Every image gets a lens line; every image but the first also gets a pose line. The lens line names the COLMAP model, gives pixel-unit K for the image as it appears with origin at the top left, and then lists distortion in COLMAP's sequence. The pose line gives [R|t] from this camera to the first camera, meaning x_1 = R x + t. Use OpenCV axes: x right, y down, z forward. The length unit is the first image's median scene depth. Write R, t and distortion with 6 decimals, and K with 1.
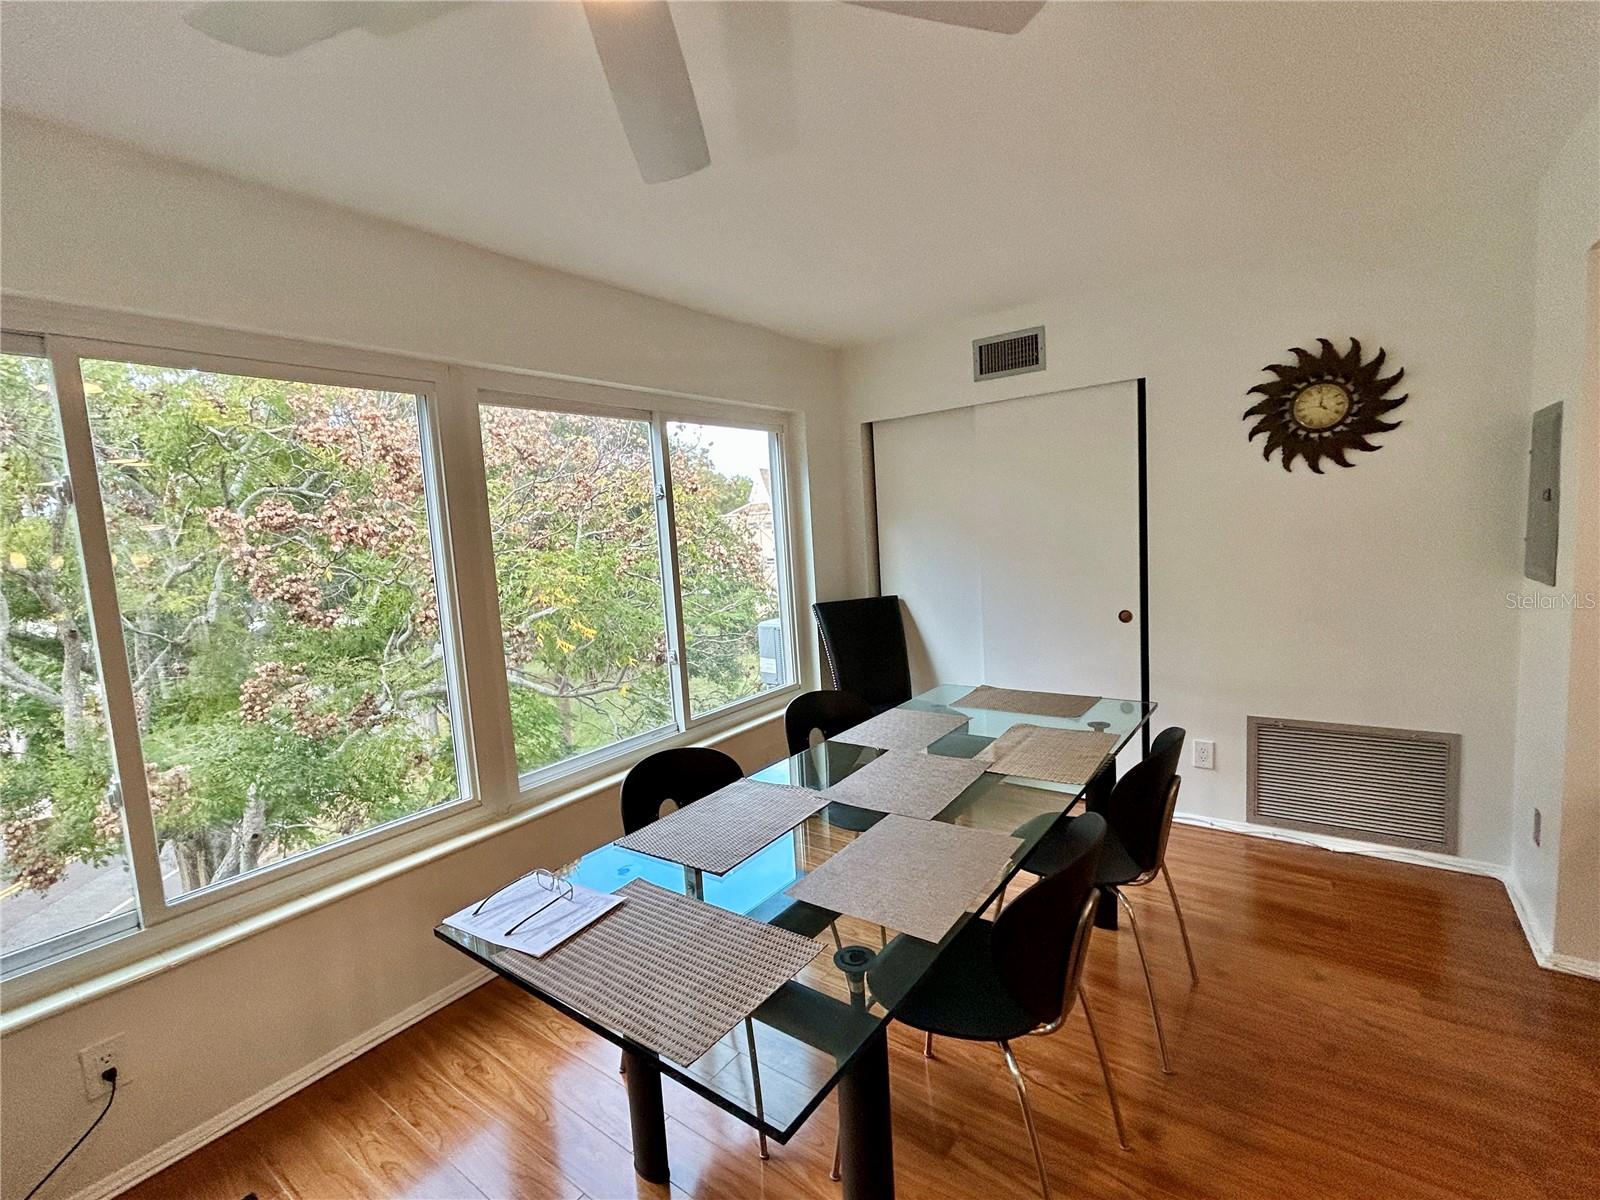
lens RADIAL K [[708.9, 0, 804.3], [0, 708.9, 598.6], [0, 0, 1]] dist [0.000251, 0.000591]
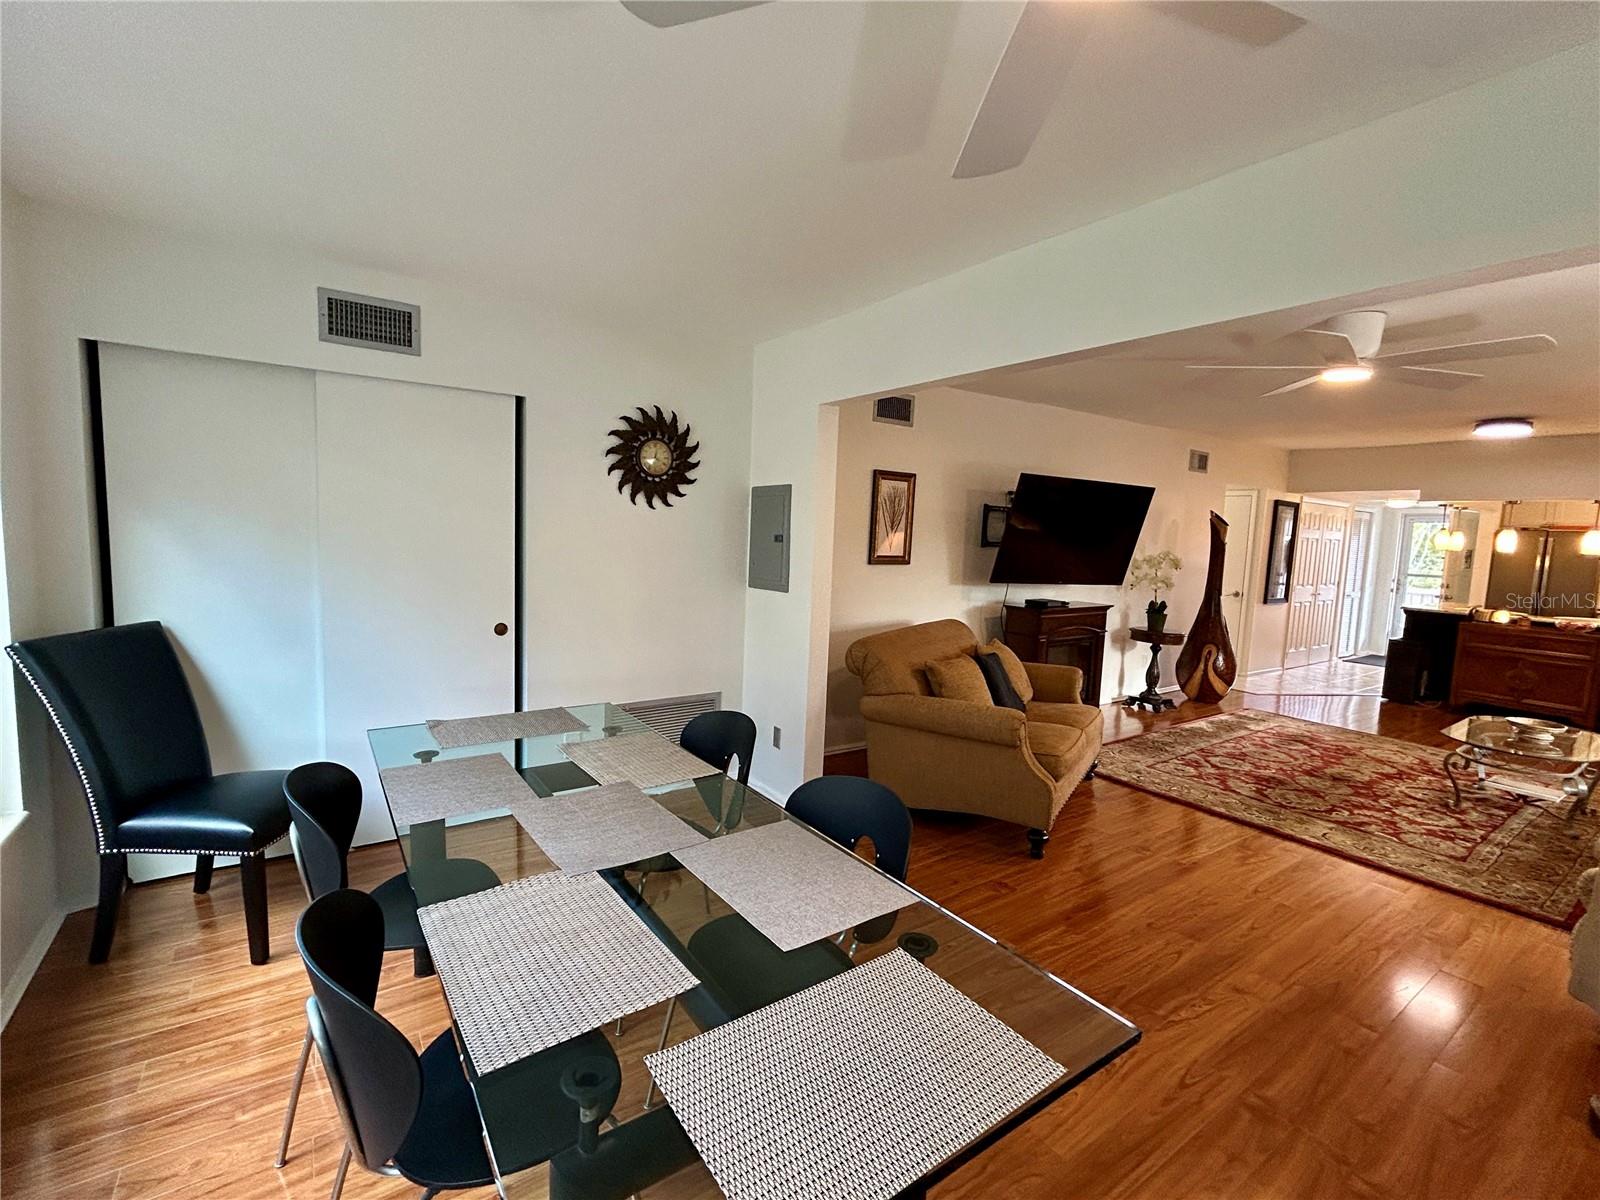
lens RADIAL K [[708.9, 0, 797.3], [0, 708.9, 601.7], [0, 0, 1]] dist [0.000251, 0.000591]
pose [[0.328292, -0.024439, 0.944260, -0.411118], [0.035198, 0.999287, 0.013626, -0.014598], [-0.943920, 0.028763, 0.328918, 0.324457]]
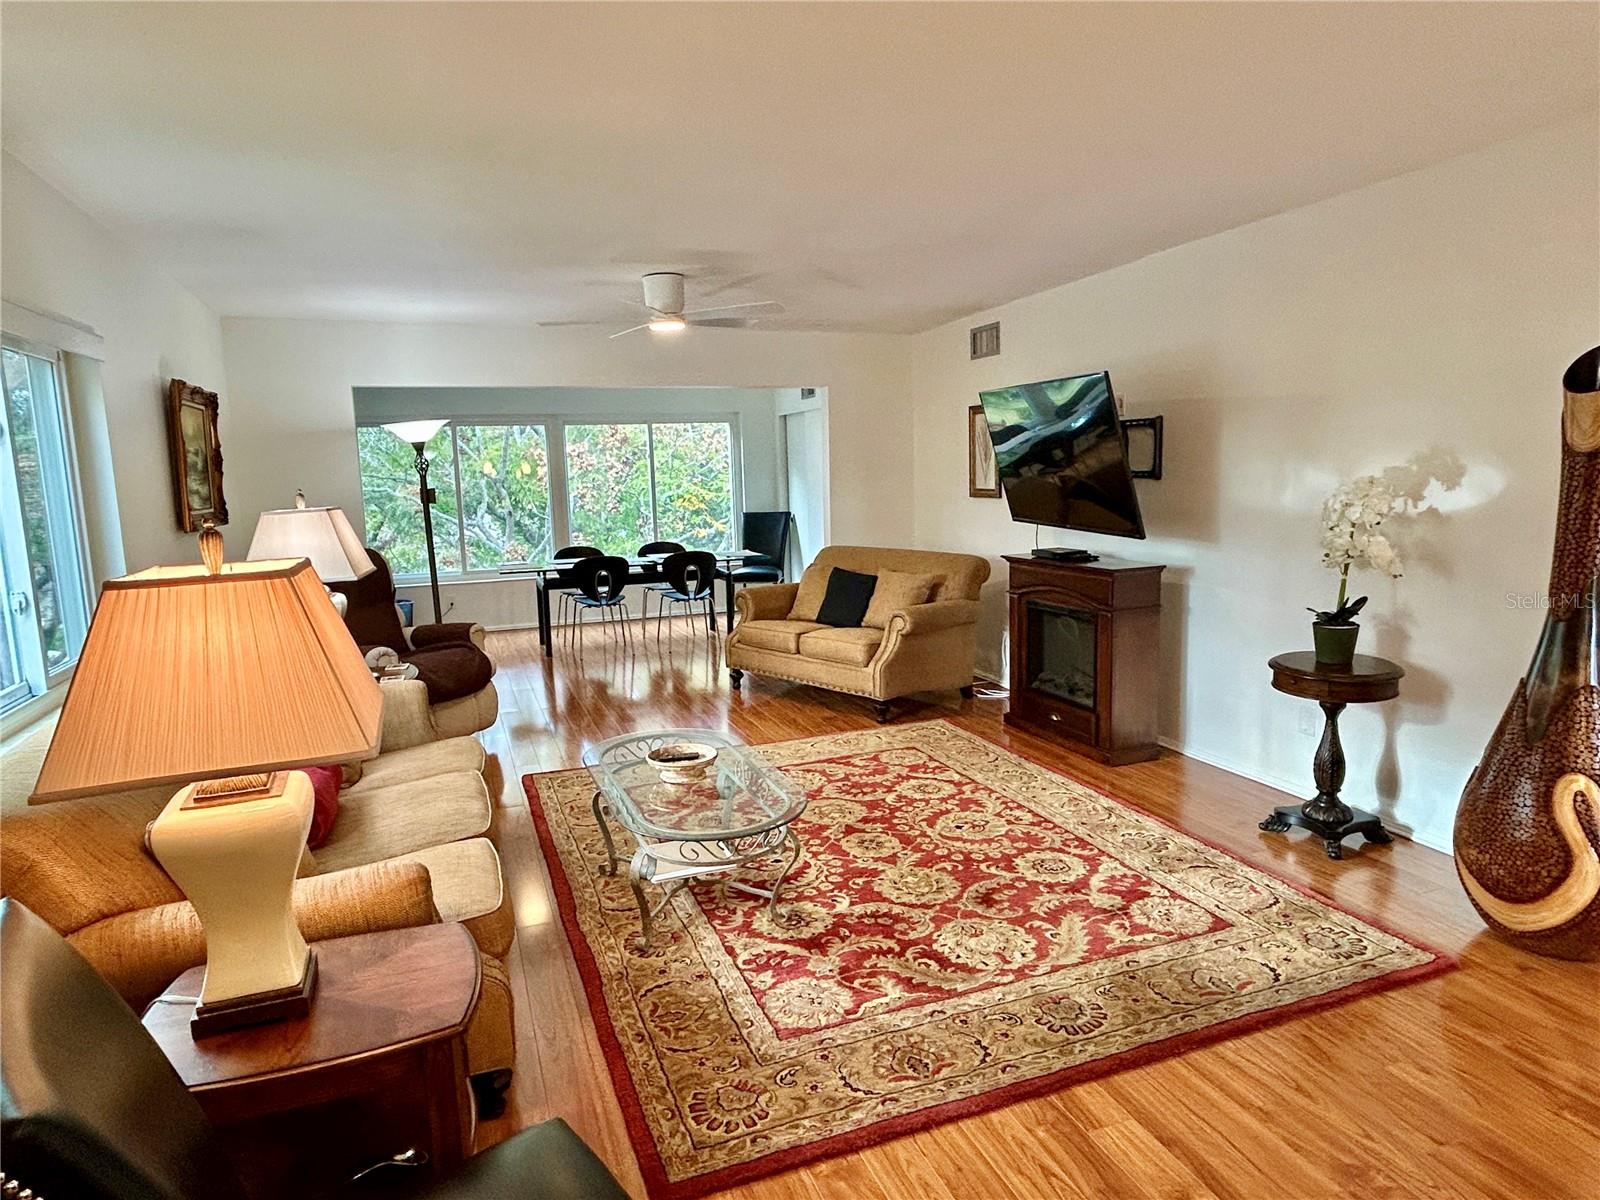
lens RADIAL K [[952.2, 0, 780.4], [0, 952.2, 598.8], [0, 0, 1]] dist [0.003756, -0.010312]
pose [[0.824378, 0.113225, -0.554600, 2.129325], [-0.073782, 0.992925, 0.093041, -0.006950], [0.561211, -0.035781, 0.826899, -1.481989]]
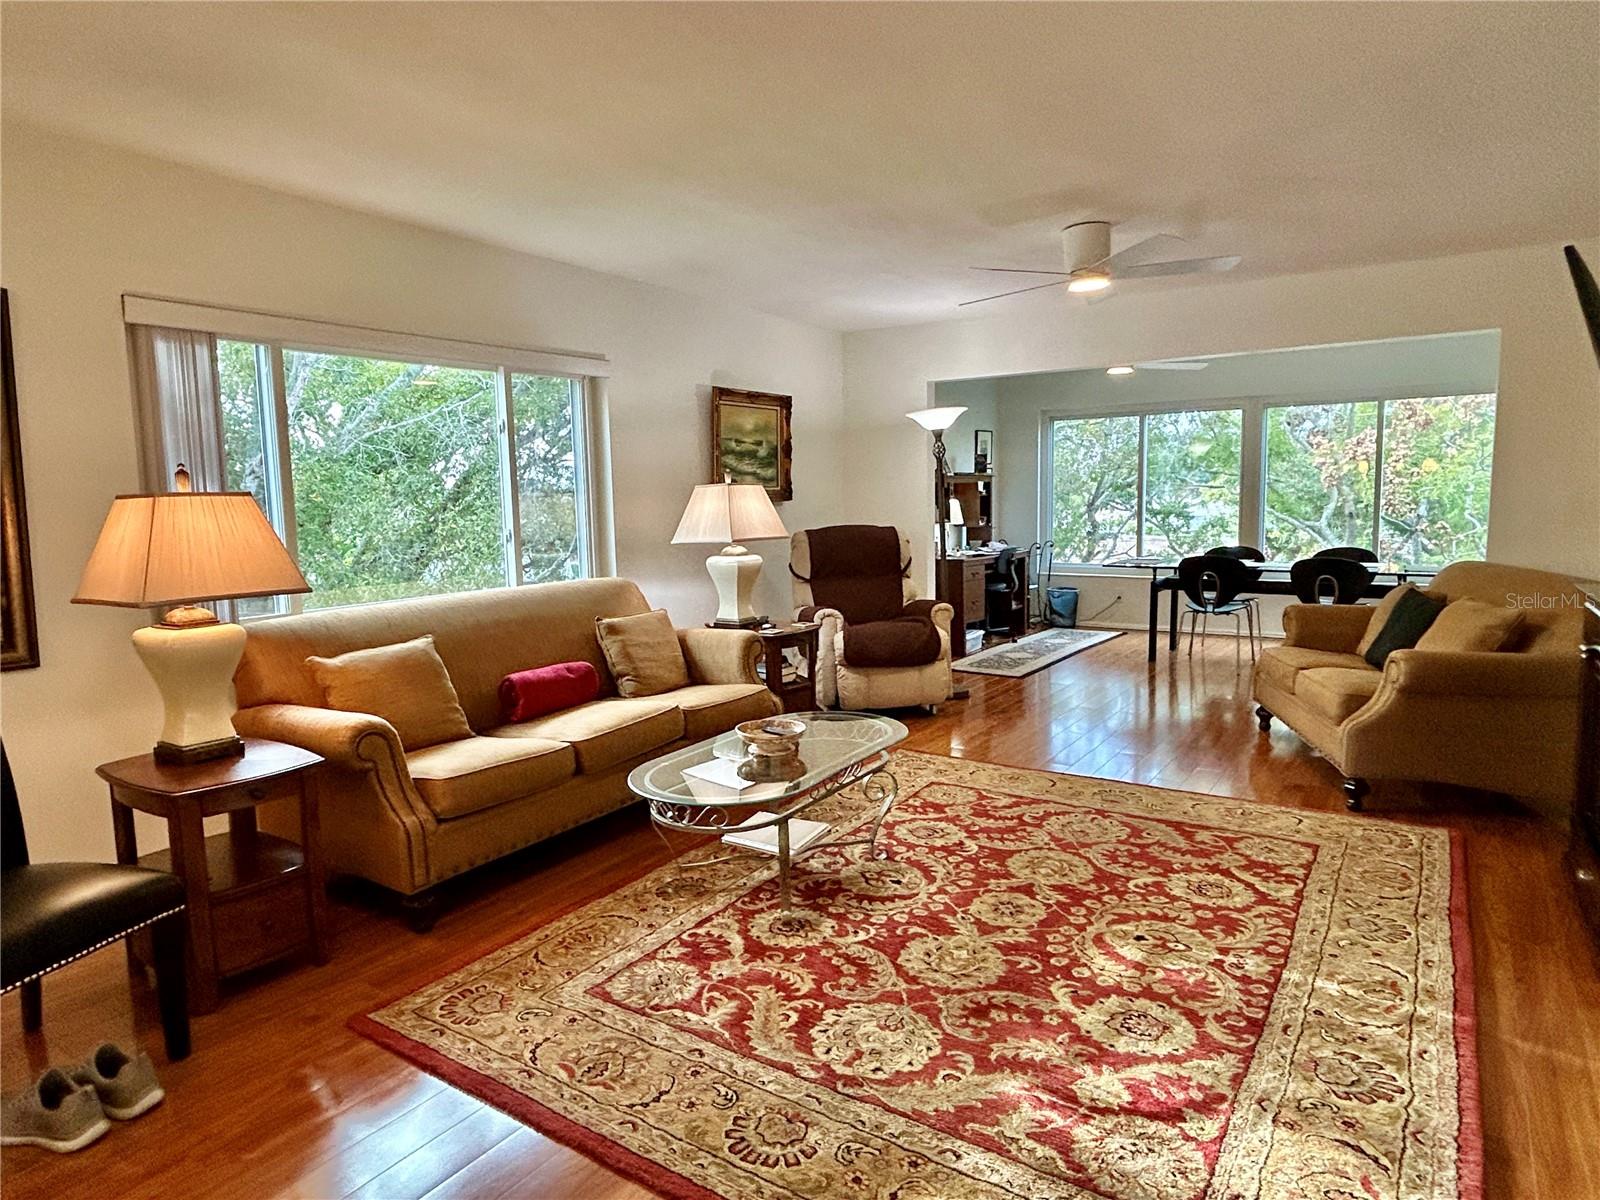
lens RADIAL K [[952.2, 0, 790.1], [0, 952.2, 598.4], [0, 0, 1]] dist [0.003756, -0.010312]
pose [[0.015056, 0.169018, -0.985498, 2.518538], [-0.073828, 0.983107, 0.167480, -0.051237], [0.997157, 0.070236, 0.027280, -0.615236]]
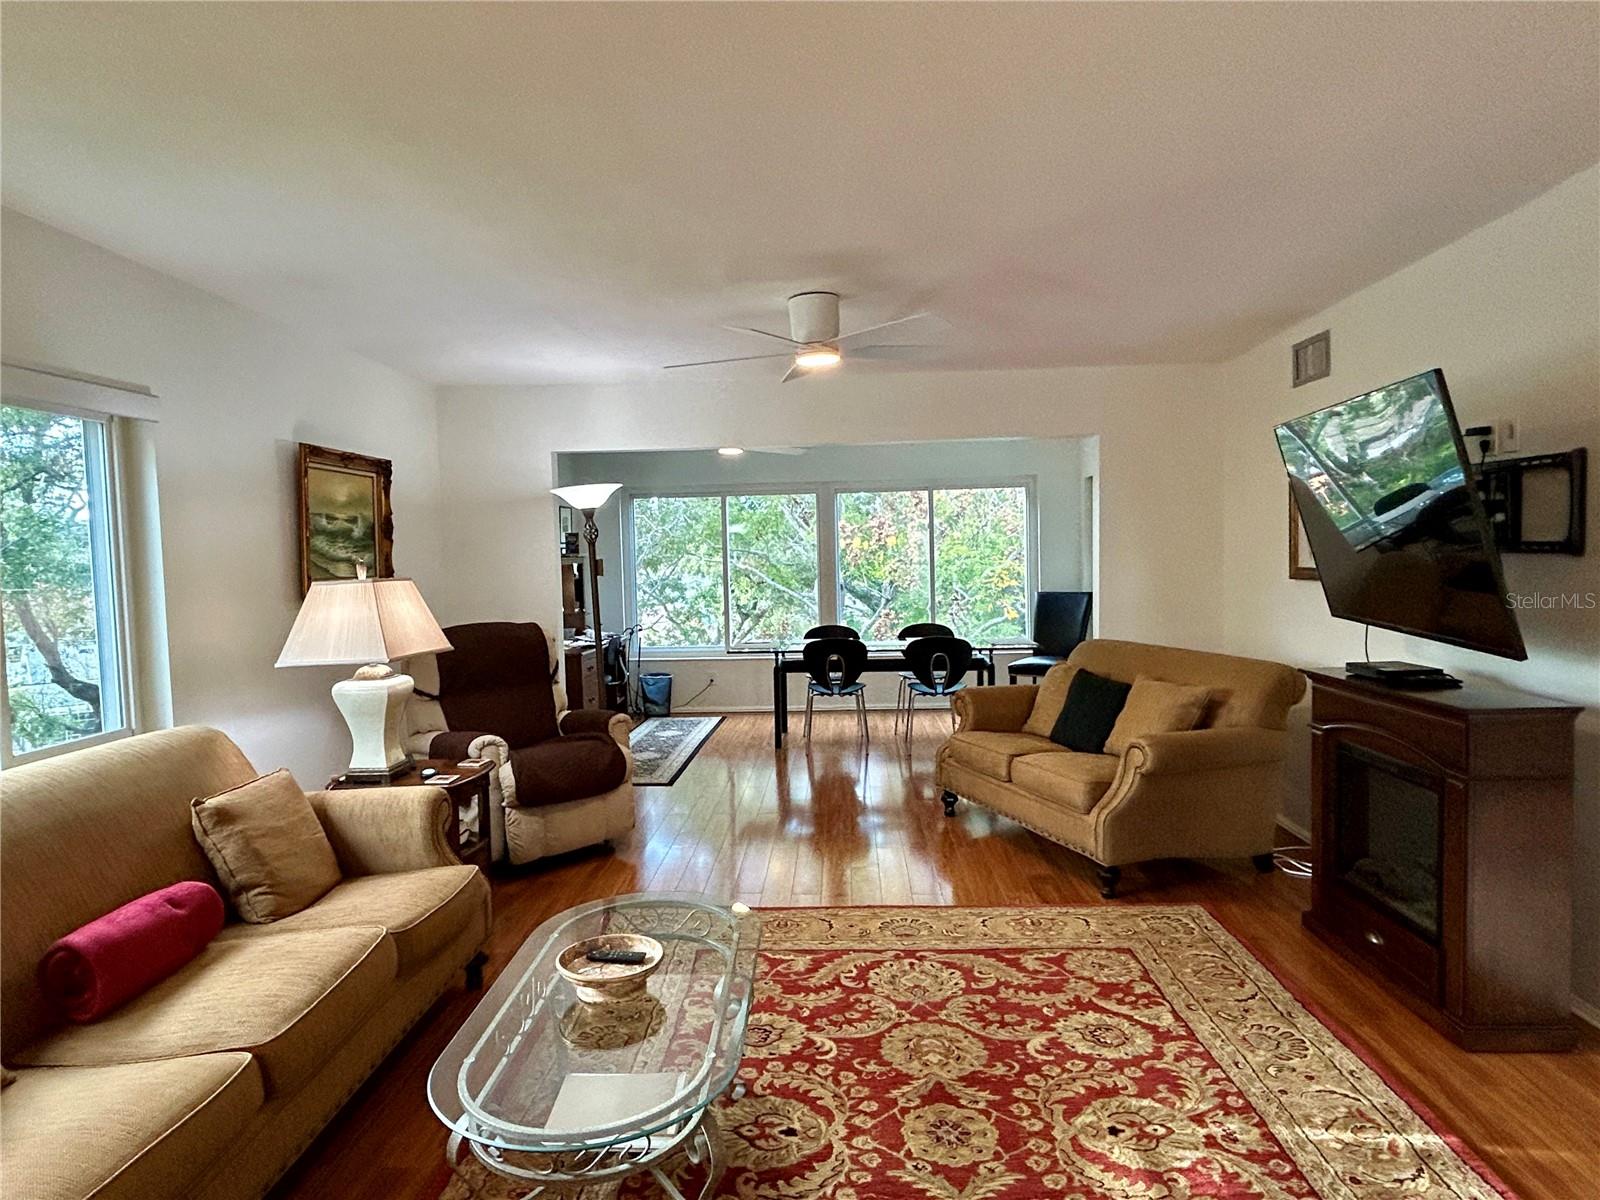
lens RADIAL K [[952.2, 0, 787.8], [0, 952.2, 603.4], [0, 0, 1]] dist [0.003756, -0.010312]
pose [[0.536594, 0.093775, -0.838614, 2.110132], [-0.088066, 0.994602, 0.054868, -0.043403], [0.839232, 0.044412, 0.541956, -0.908704]]
